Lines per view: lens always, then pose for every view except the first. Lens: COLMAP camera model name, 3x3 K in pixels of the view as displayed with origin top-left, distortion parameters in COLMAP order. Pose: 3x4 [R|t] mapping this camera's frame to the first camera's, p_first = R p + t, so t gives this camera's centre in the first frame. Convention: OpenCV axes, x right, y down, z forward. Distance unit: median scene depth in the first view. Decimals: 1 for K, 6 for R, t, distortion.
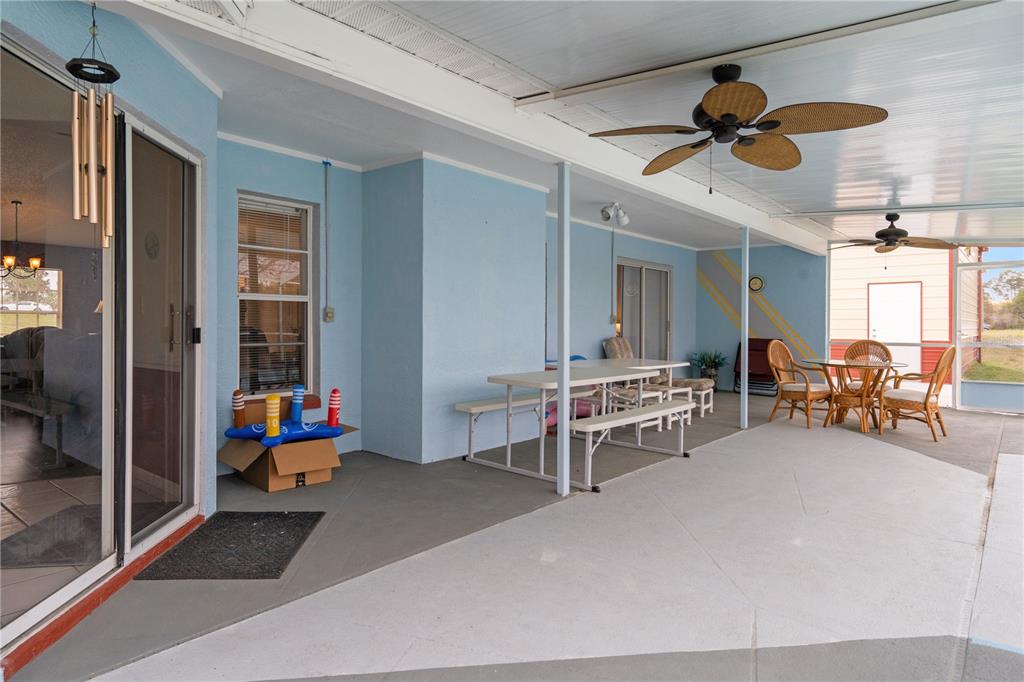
lens RADIAL K [[604.7, 0, 512.4], [0, 604.7, 324.6], [0, 0, 1]] dist [0.003840, 0.000167]
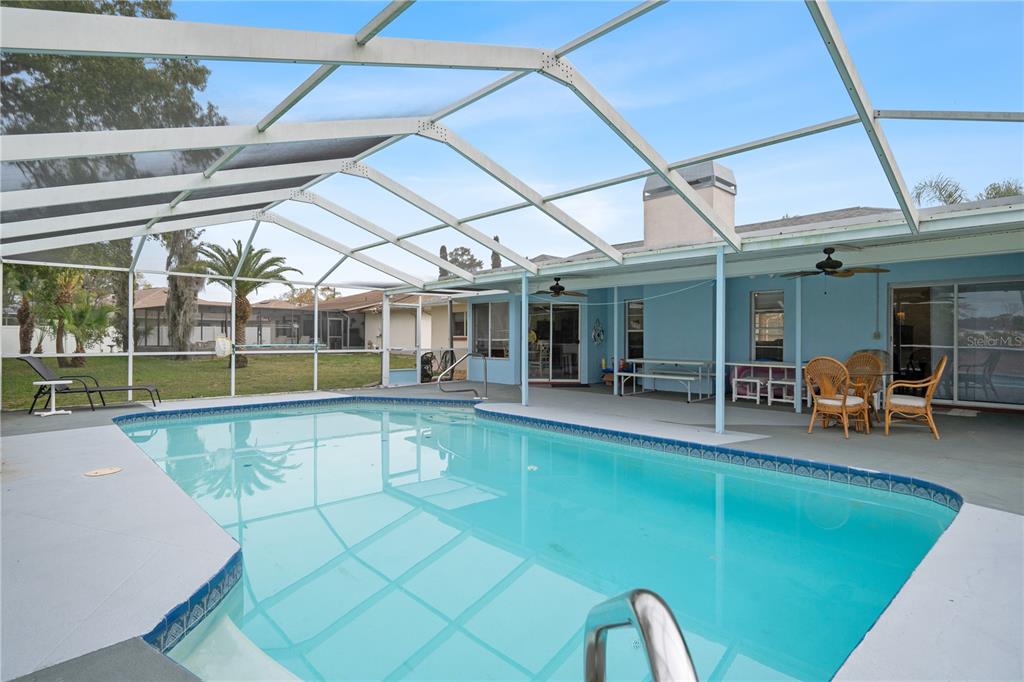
lens RADIAL K [[528.8, 0, 511.0], [0, 528.8, 328.8], [0, 0, 1]] dist [-0.000769, -0.000118]
pose [[-0.126815, -0.019738, -0.991730, 2.696762], [-0.000877, 0.999804, -0.019786, -0.000005], [0.991926, -0.001639, -0.126807, 0.781195]]
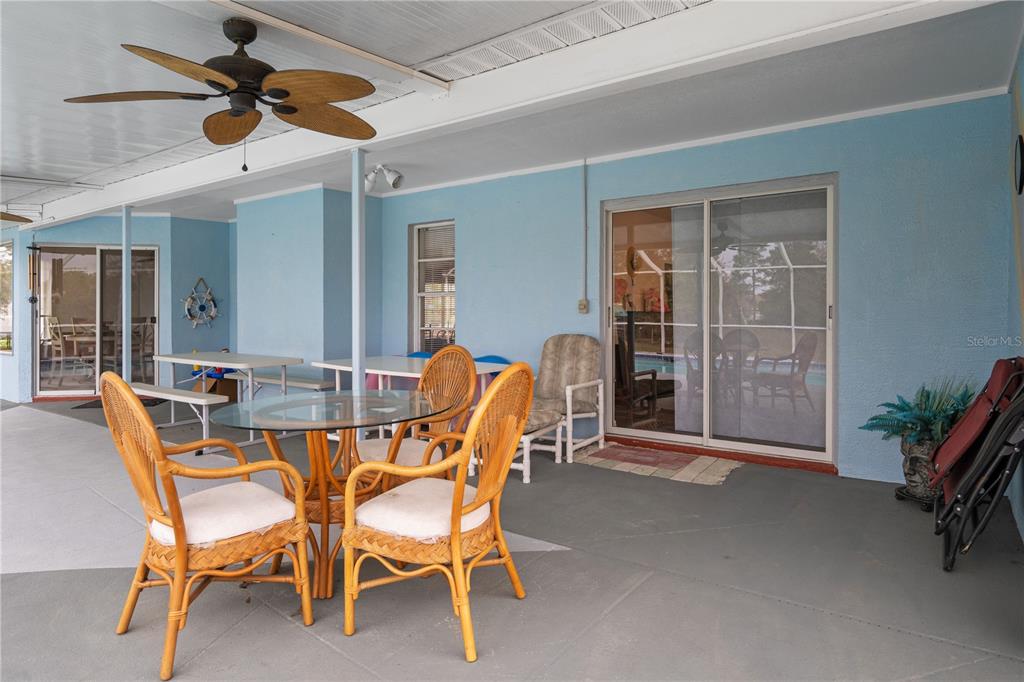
lens RADIAL K [[604.7, 0, 512.4], [0, 604.7, 324.6], [0, 0, 1]] dist [0.003840, 0.000167]
pose [[0.076170, 0.012789, -0.997013, 1.573948], [0.001432, 0.999915, 0.012936, 0.004244], [0.997094, -0.002413, 0.076145, 1.760023]]
